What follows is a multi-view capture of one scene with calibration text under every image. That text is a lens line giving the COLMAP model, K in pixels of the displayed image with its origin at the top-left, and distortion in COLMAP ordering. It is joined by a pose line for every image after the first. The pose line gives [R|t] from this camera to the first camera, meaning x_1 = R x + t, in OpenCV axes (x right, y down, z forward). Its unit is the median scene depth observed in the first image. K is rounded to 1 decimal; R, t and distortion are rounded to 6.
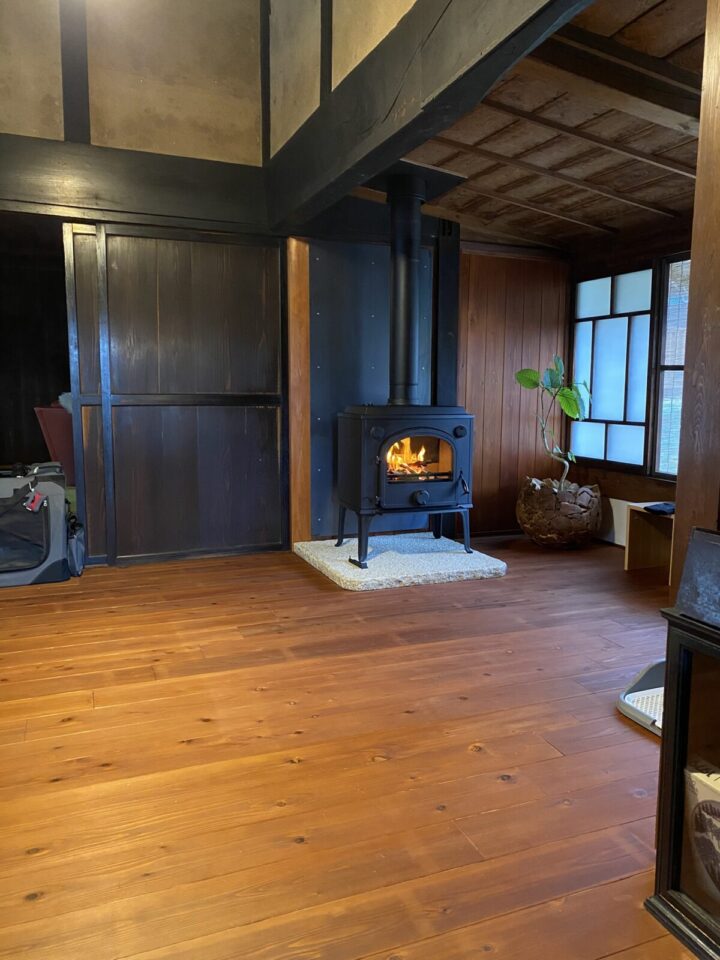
lens RADIAL K [[735.7, 0, 366.5], [0, 735.7, 471.6], [0, 0, 1]] dist [0.034149, -0.058586]
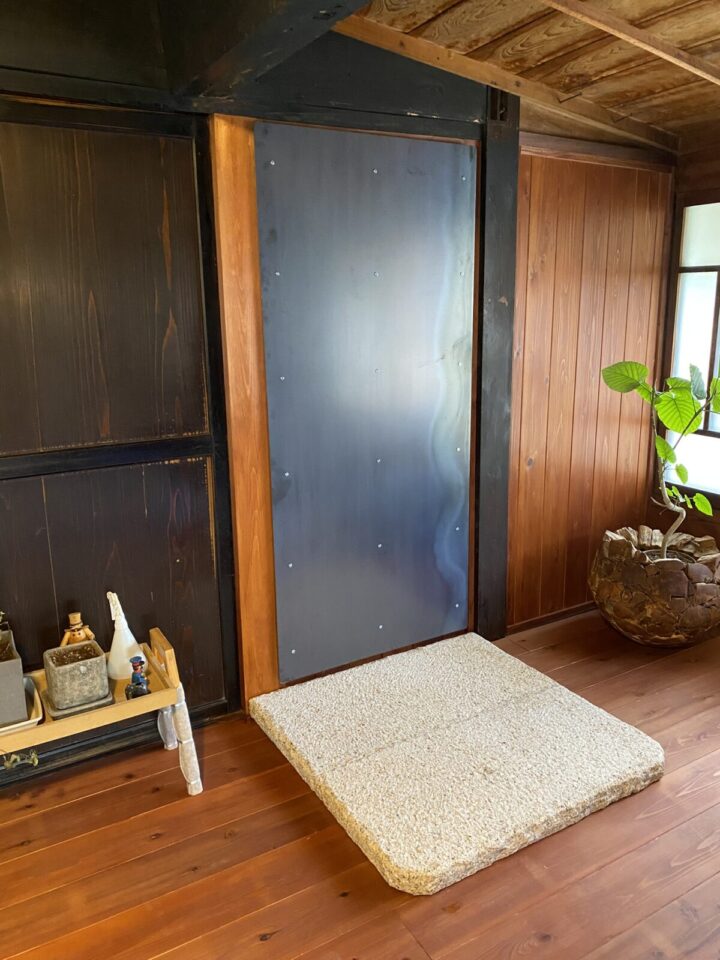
lens RADIAL K [[735.7, 0, 366.5], [0, 735.7, 471.6], [0, 0, 1]] dist [0.034149, -0.058586]
pose [[0.988256, -0.054683, 0.142685, -0.082717], [0.038862, 0.993015, 0.111404, -0.130022], [-0.147781, -0.104551, 0.983479, 0.463037]]
